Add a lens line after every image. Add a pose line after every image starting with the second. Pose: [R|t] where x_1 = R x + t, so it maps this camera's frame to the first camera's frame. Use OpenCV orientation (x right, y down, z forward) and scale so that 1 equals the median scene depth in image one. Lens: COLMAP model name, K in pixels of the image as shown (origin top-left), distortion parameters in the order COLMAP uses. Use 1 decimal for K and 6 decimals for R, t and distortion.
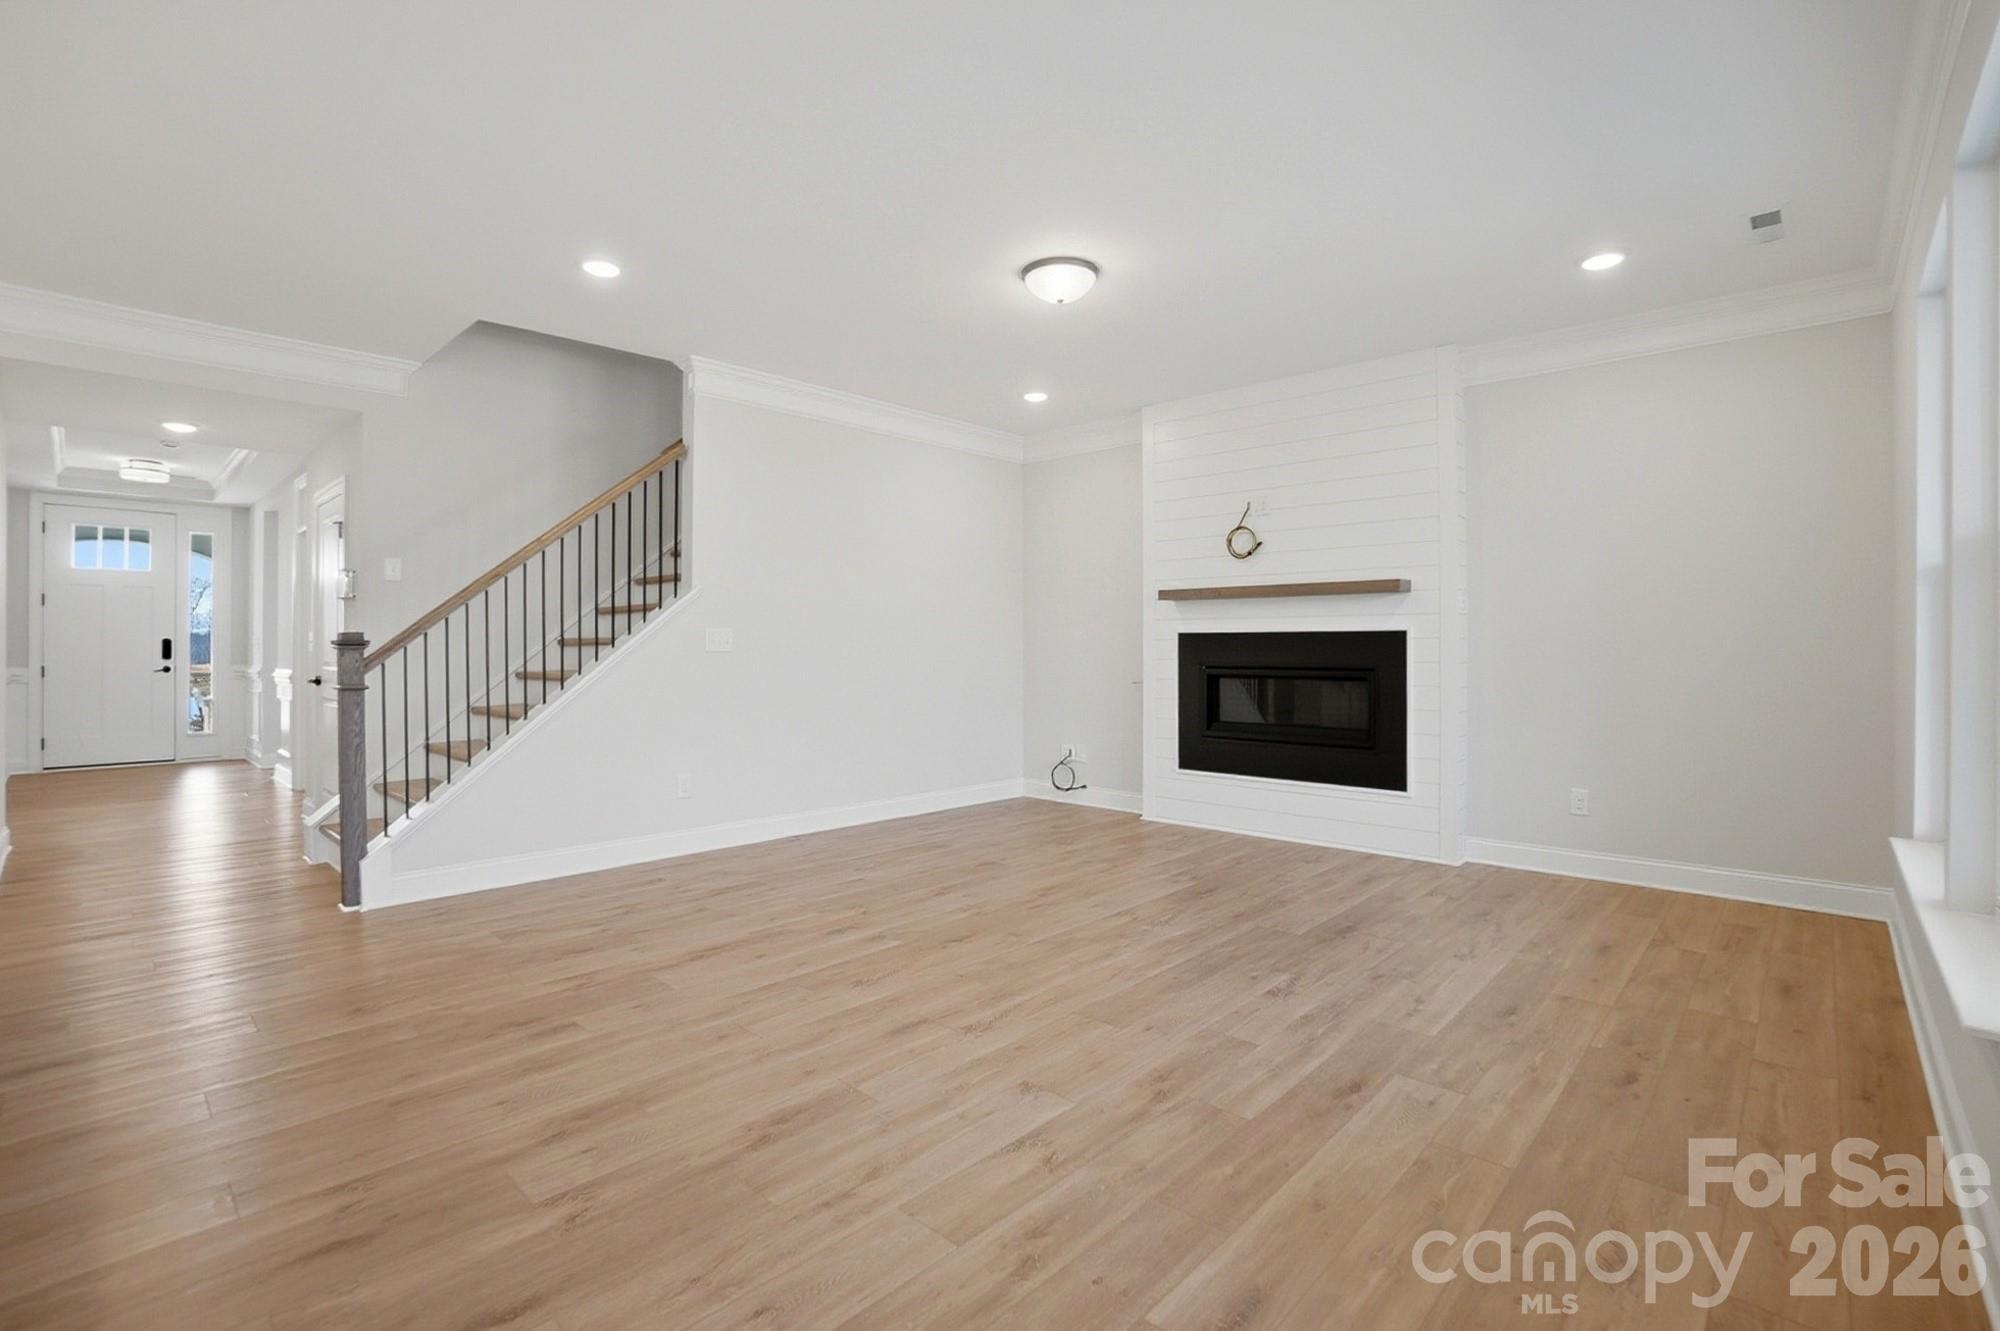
lens RADIAL K [[890.2, 0, 1003.0], [0, 890.2, 653.7], [0, 0, 1]] dist [-0.024445, 0.000413]
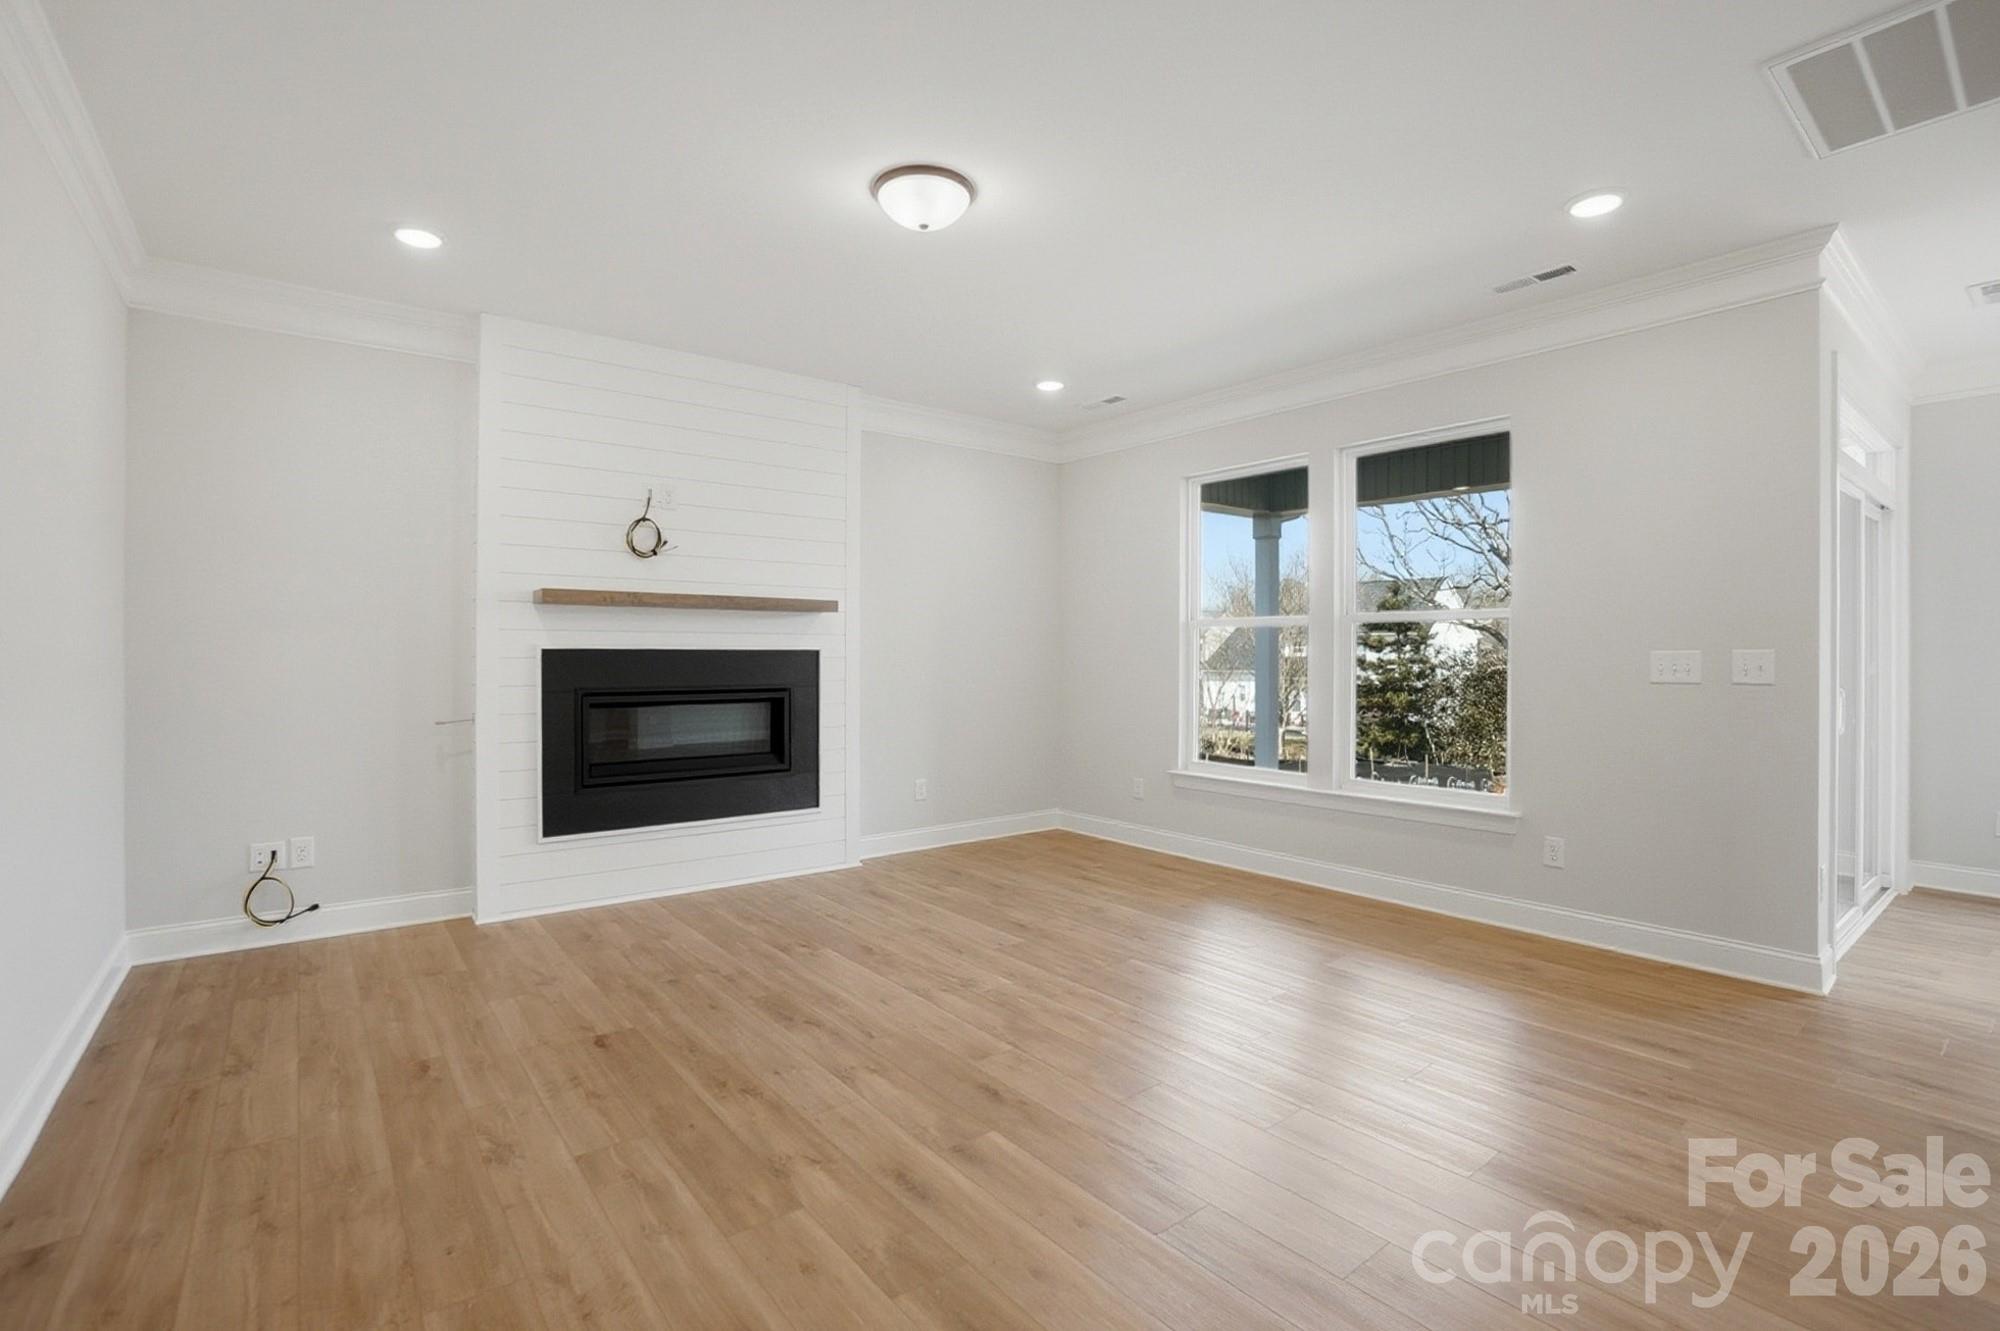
lens RADIAL K [[890.2, 0, 993.5], [0, 890.2, 662.0], [0, 0, 1]] dist [-0.024445, 0.000413]
pose [[0.179889, -0.007362, 0.983659, -0.633806], [0.003520, 0.999970, 0.006840, -0.023188], [-0.983681, 0.002232, 0.179909, 0.740469]]
